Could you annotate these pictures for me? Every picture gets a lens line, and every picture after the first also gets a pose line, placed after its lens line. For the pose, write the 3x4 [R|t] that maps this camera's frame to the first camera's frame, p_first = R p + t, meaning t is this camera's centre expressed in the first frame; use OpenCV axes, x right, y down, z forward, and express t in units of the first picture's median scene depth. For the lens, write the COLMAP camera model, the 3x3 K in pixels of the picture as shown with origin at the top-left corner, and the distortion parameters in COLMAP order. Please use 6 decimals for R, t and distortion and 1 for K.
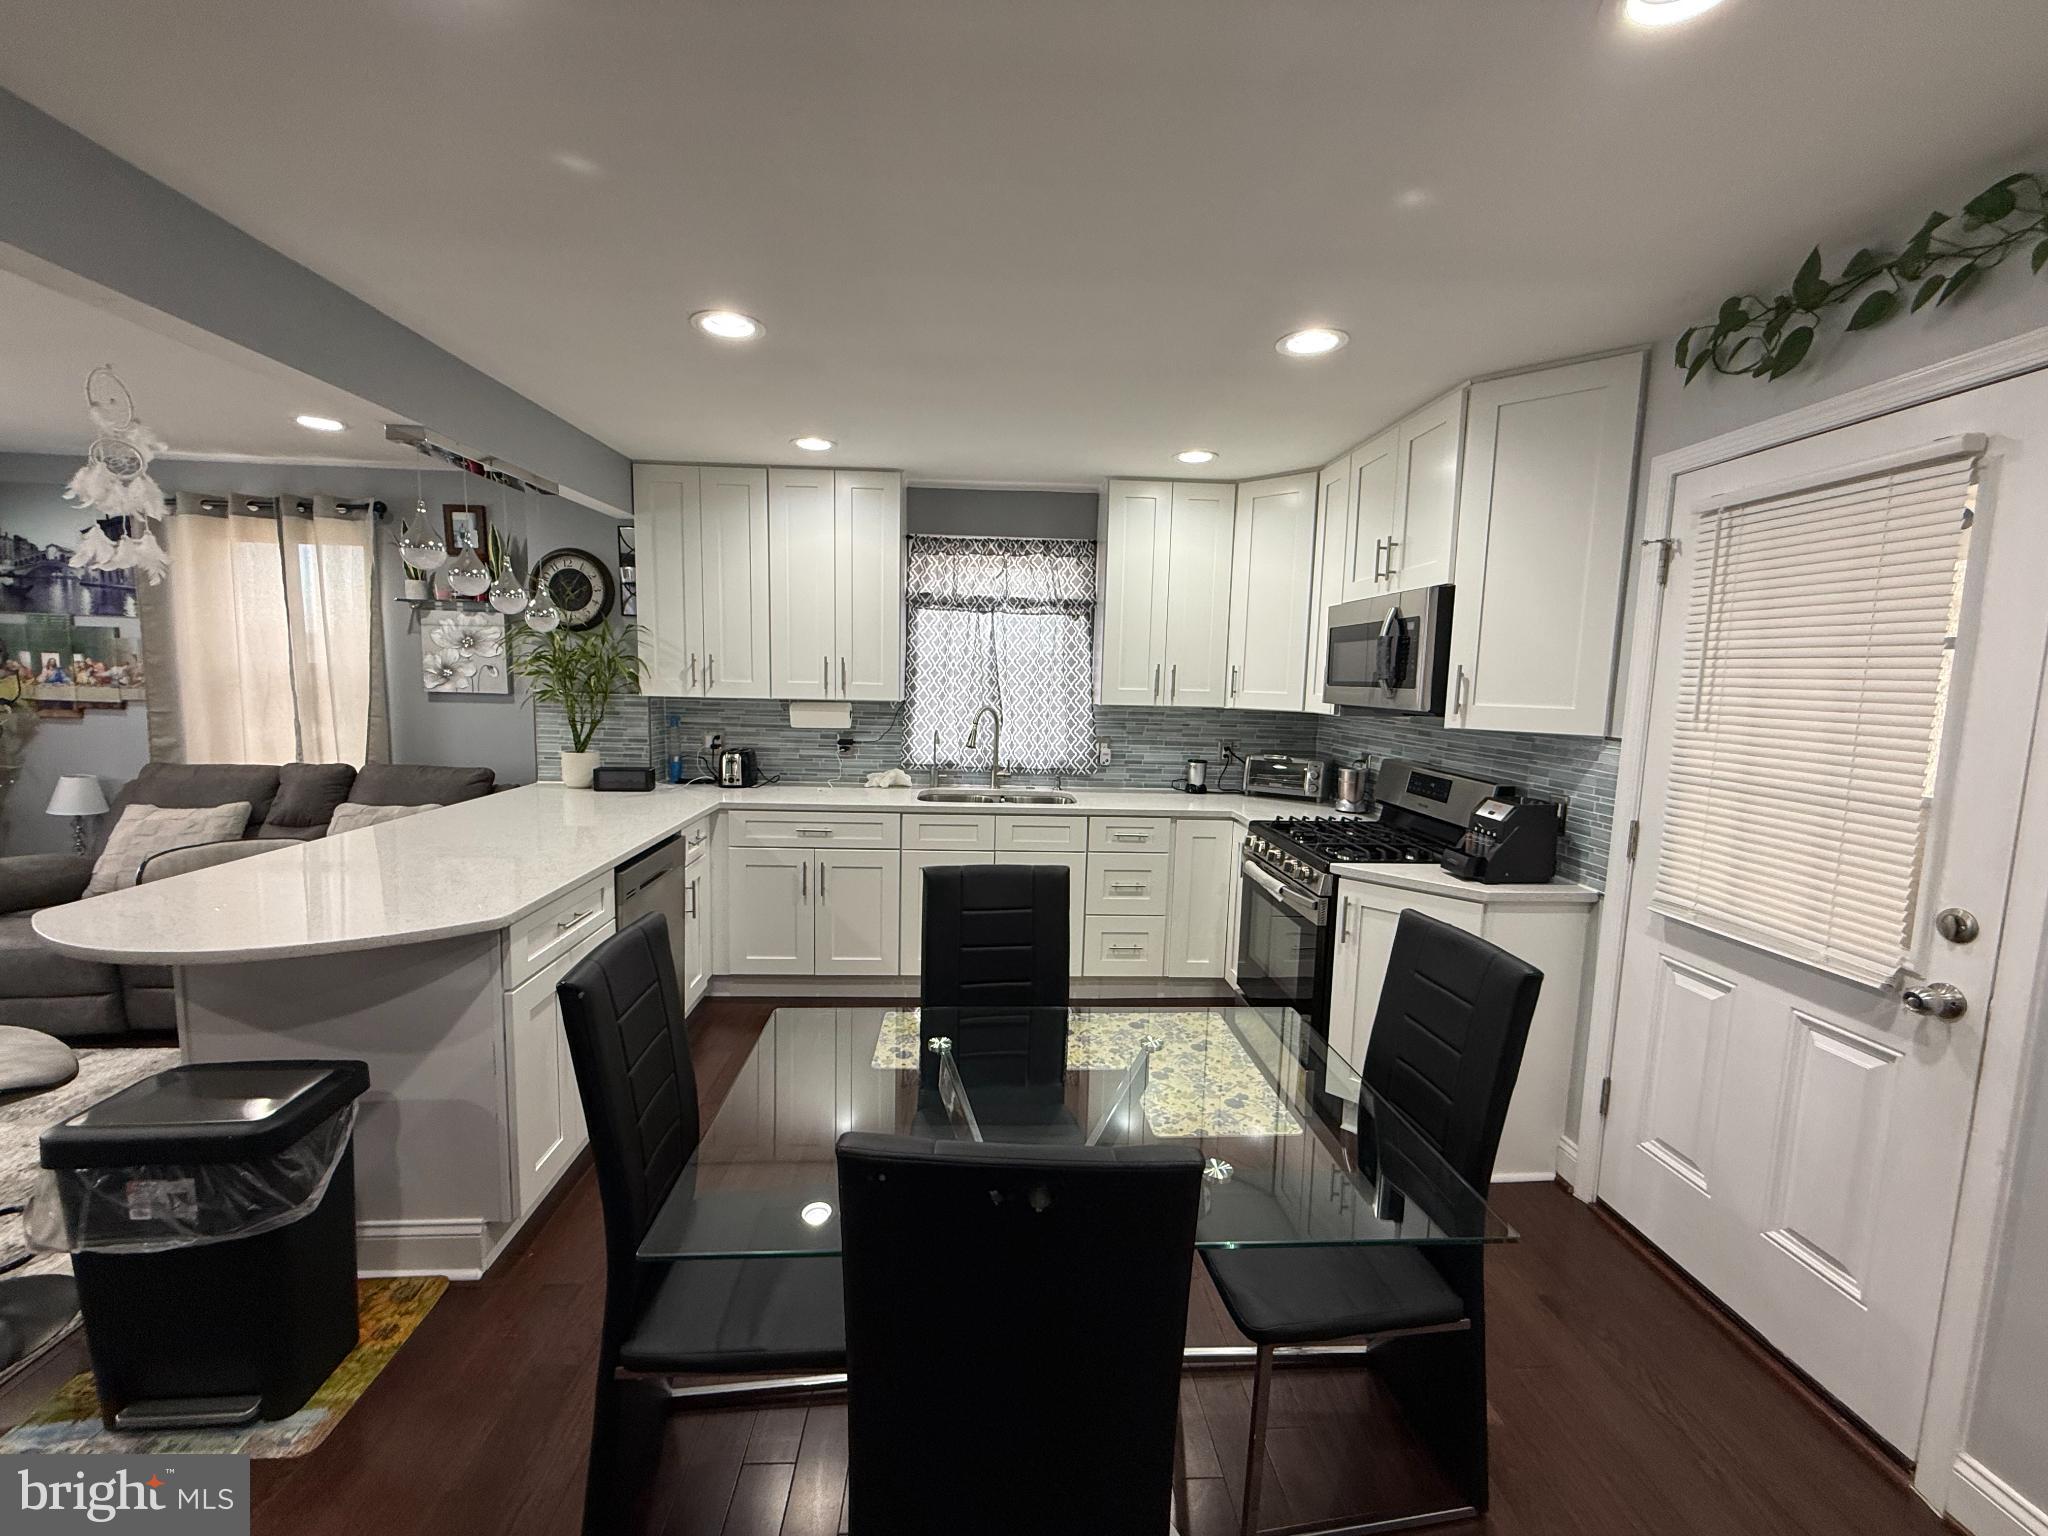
lens RADIAL K [[814.9, 0, 1019.0], [0, 814.9, 766.7], [0, 0, 1]] dist [-0.000345, -0.000552]
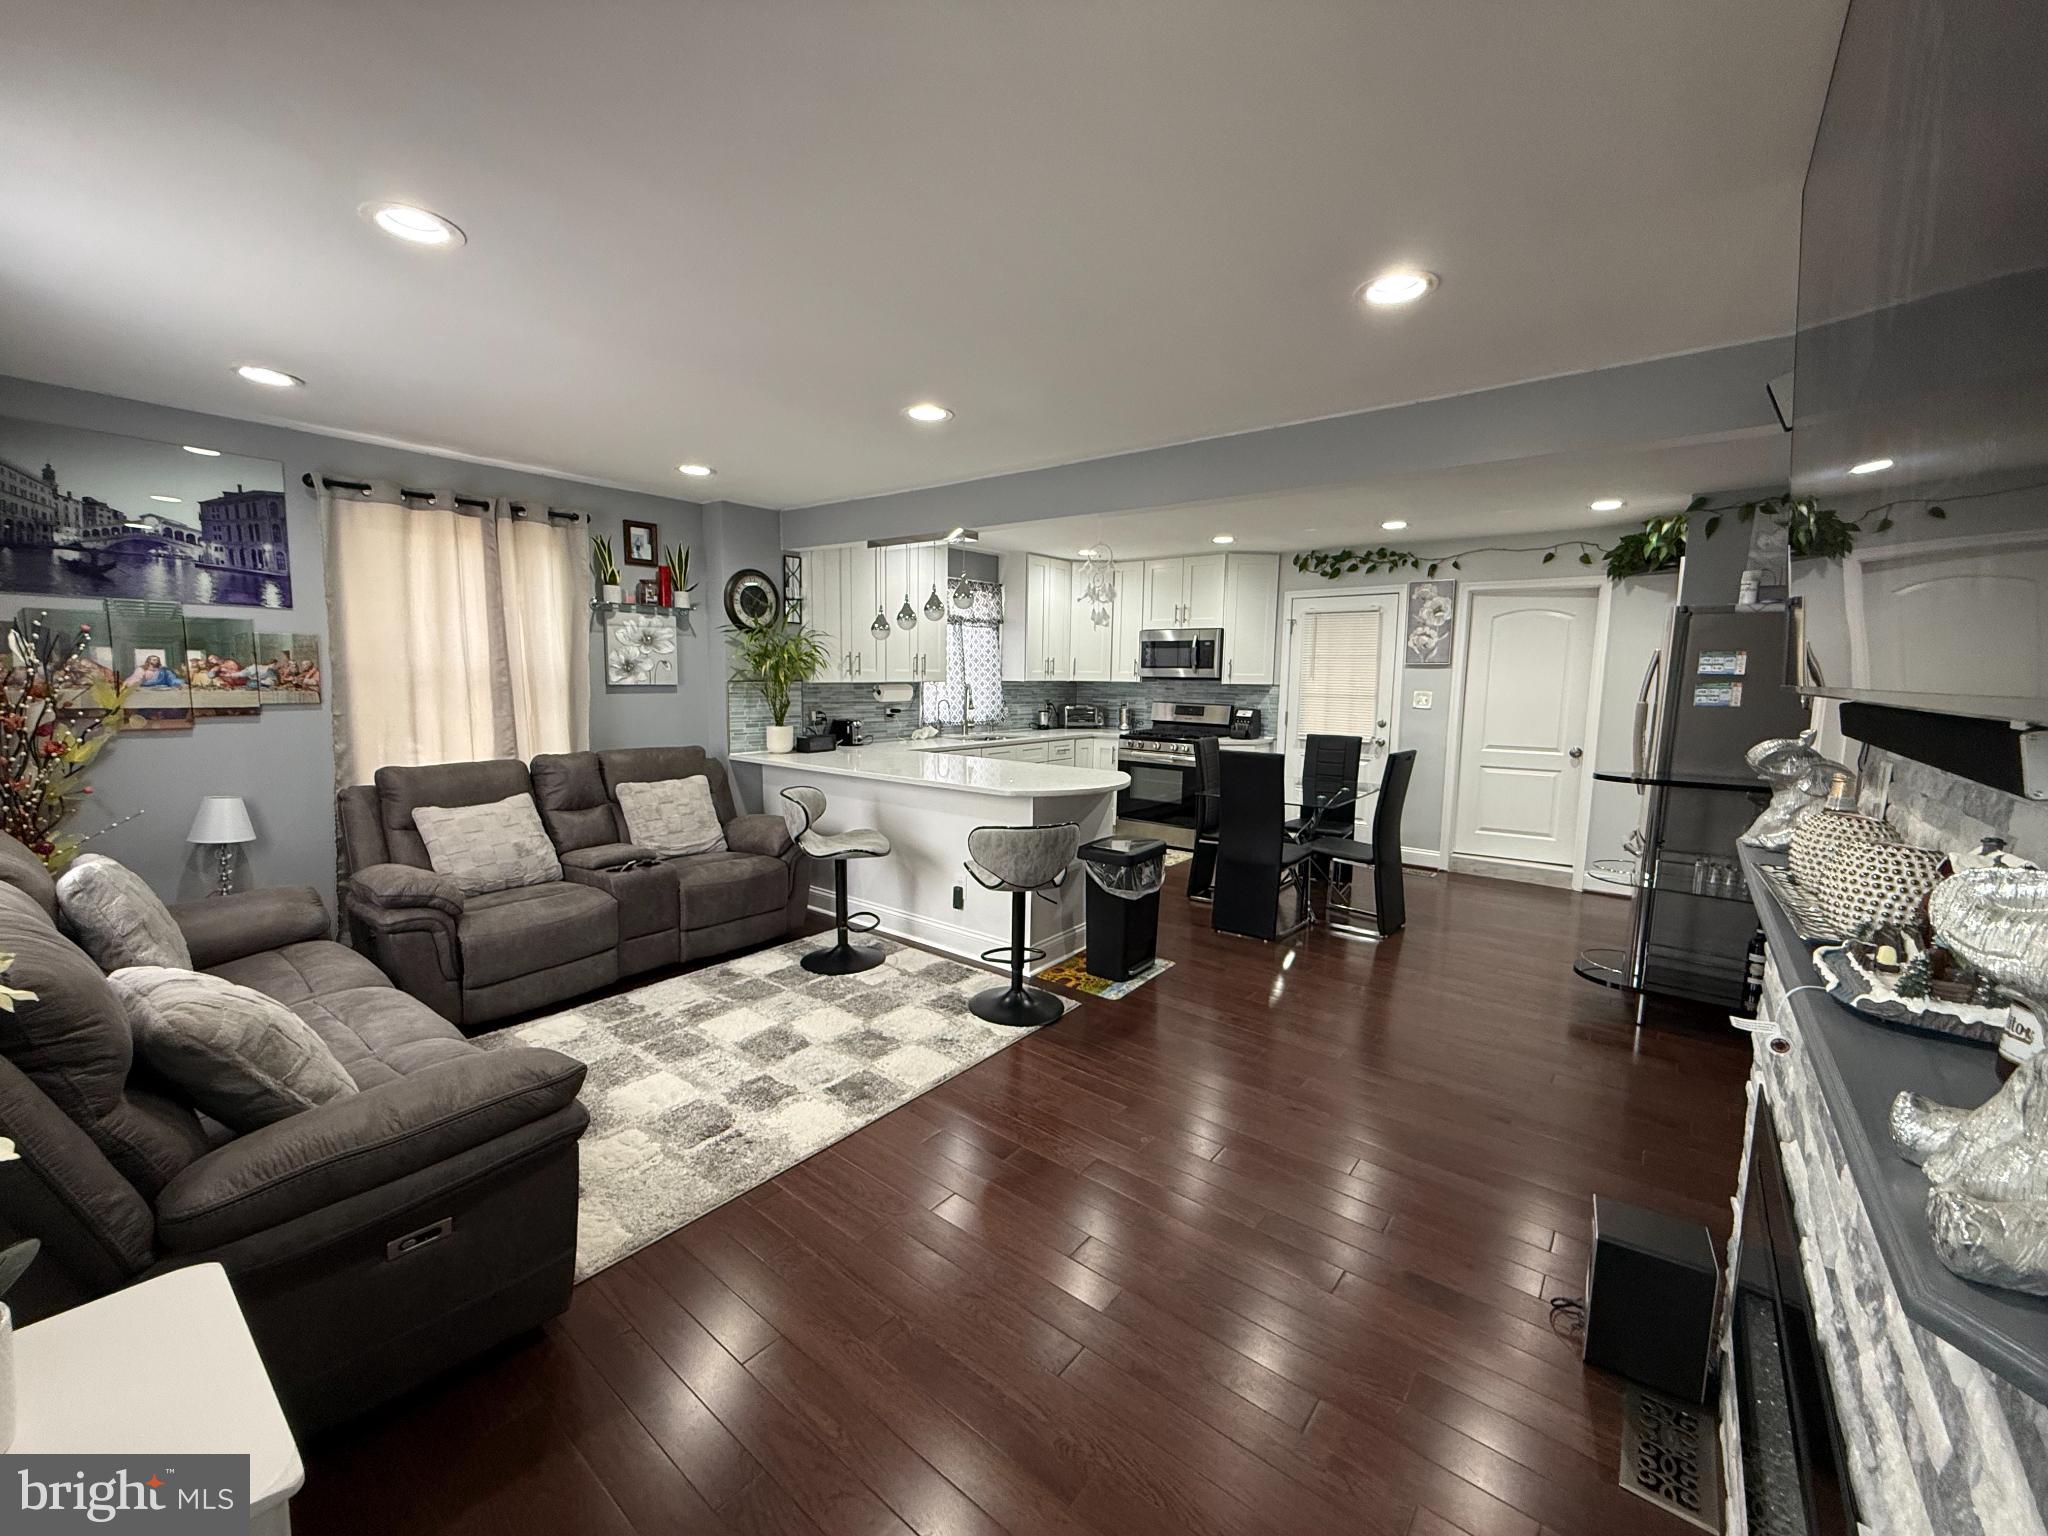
lens RADIAL K [[814.9, 0, 1016.2], [0, 814.9, 768.0], [0, 0, 1]] dist [-0.000345, -0.000552]
pose [[0.670849, -0.103655, 0.734315, -1.233768], [0.086032, 0.994376, 0.061768, 0.000838], [-0.736587, 0.021738, 0.675993, -0.170218]]
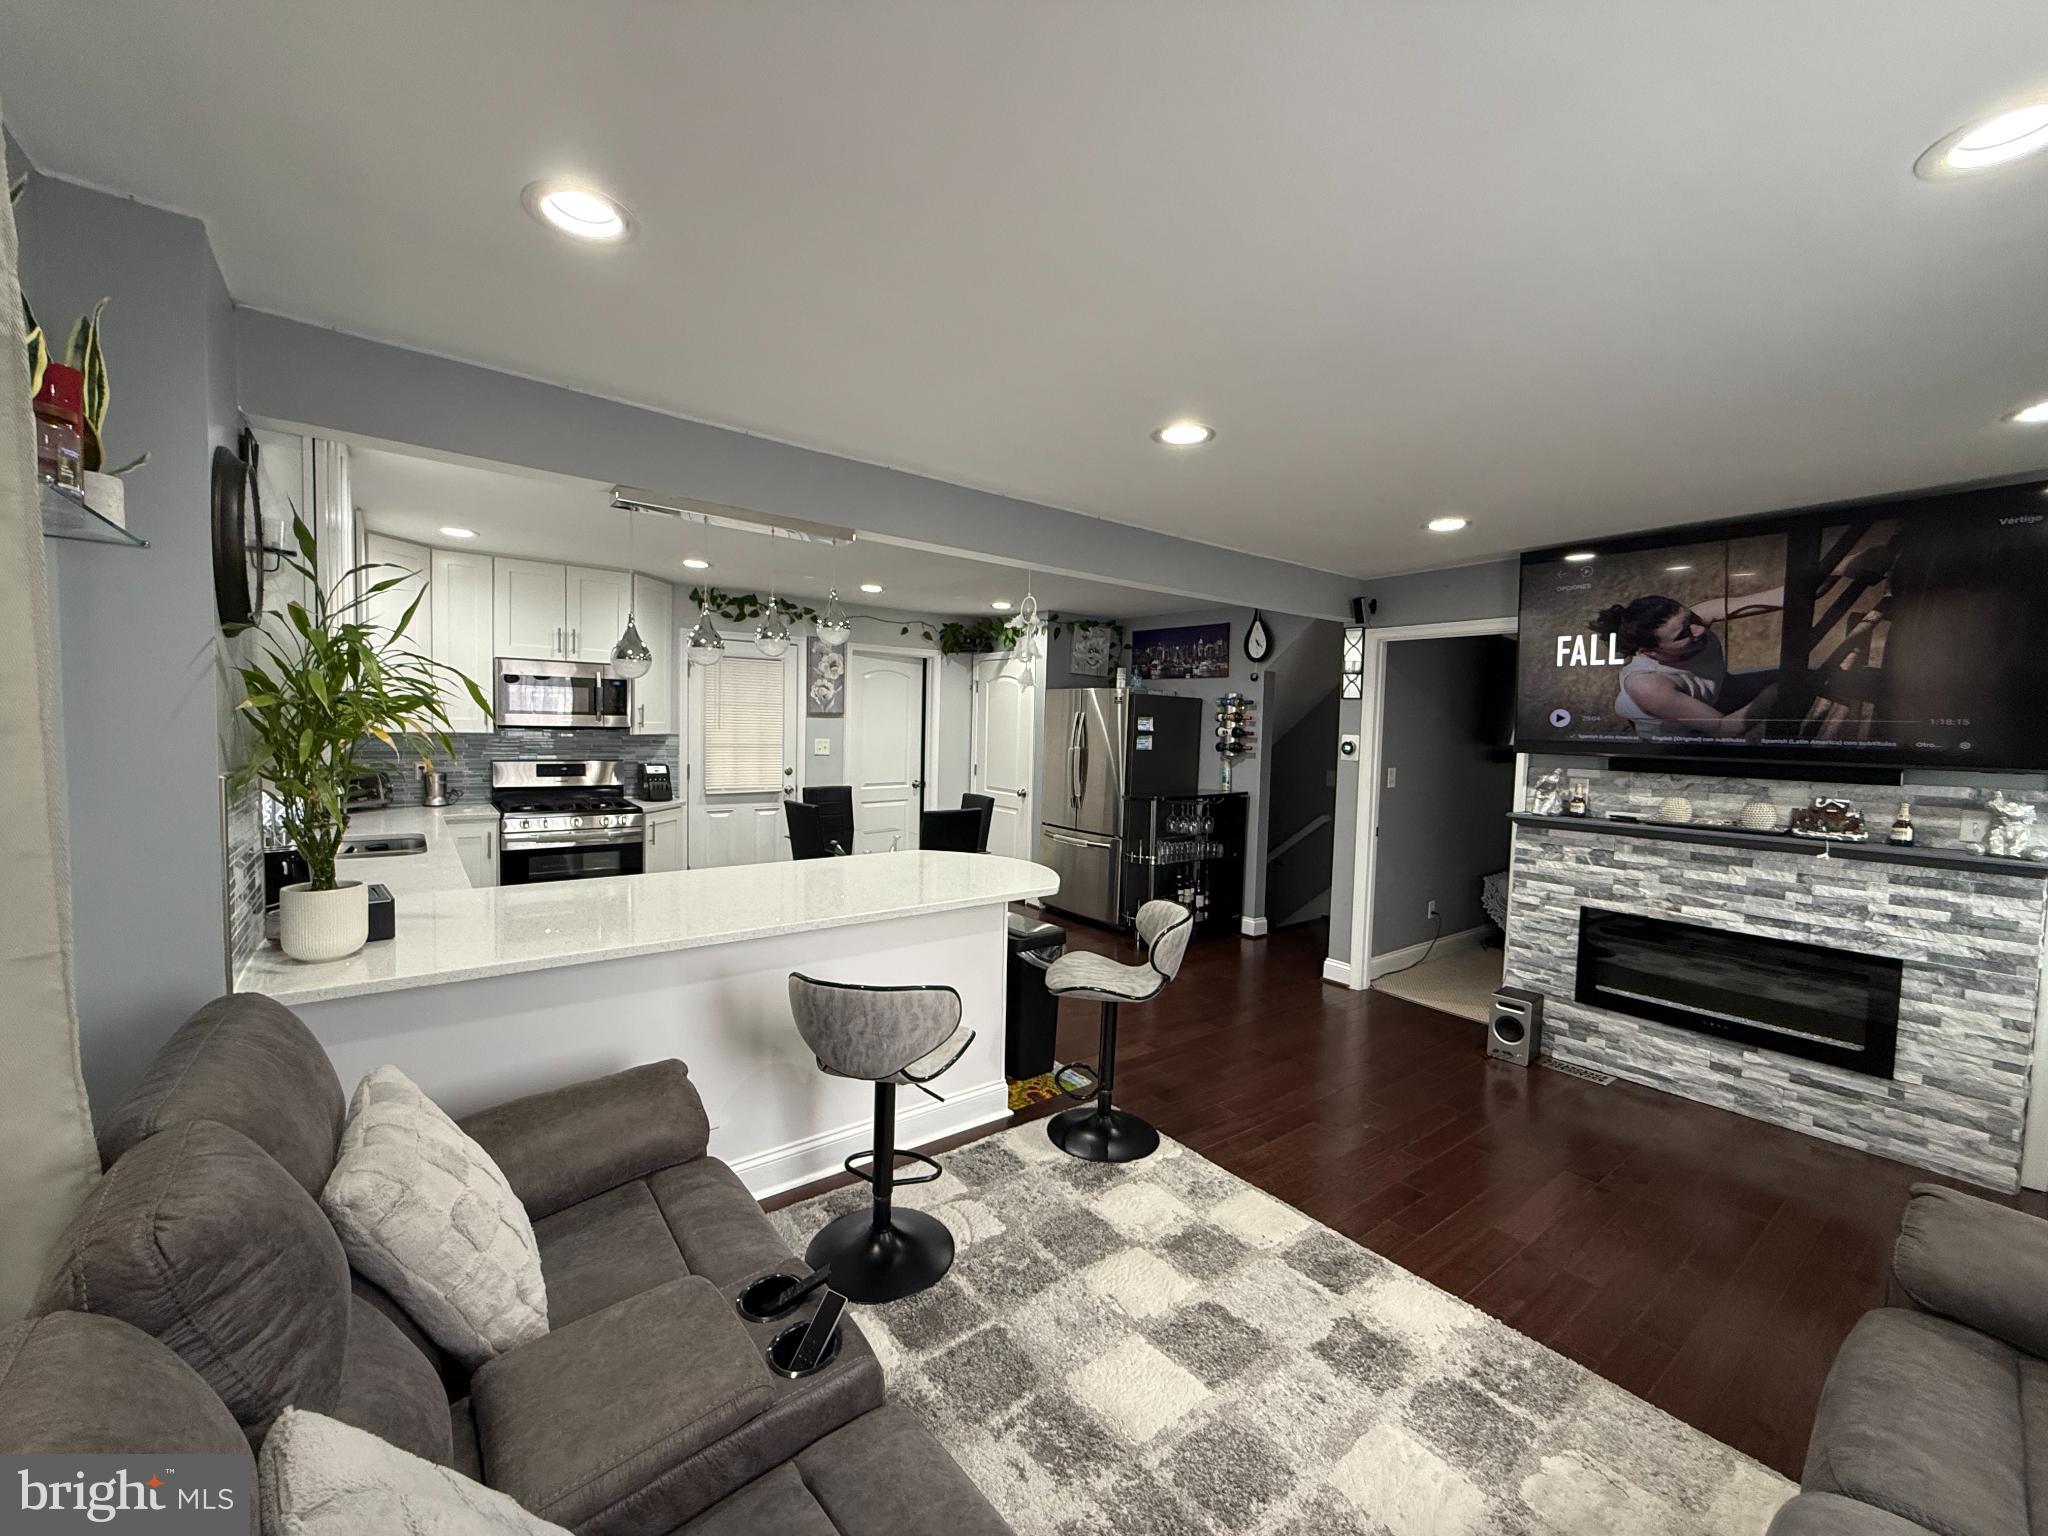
lens RADIAL K [[814.9, 0, 1015.0], [0, 814.9, 767.2], [0, 0, 1]] dist [-0.000345, -0.000552]
pose [[-0.555145, -0.086061, 0.827290, -1.157242], [0.053027, 0.988947, 0.138460, -0.134480], [-0.830062, 0.120734, -0.544445, 0.894801]]
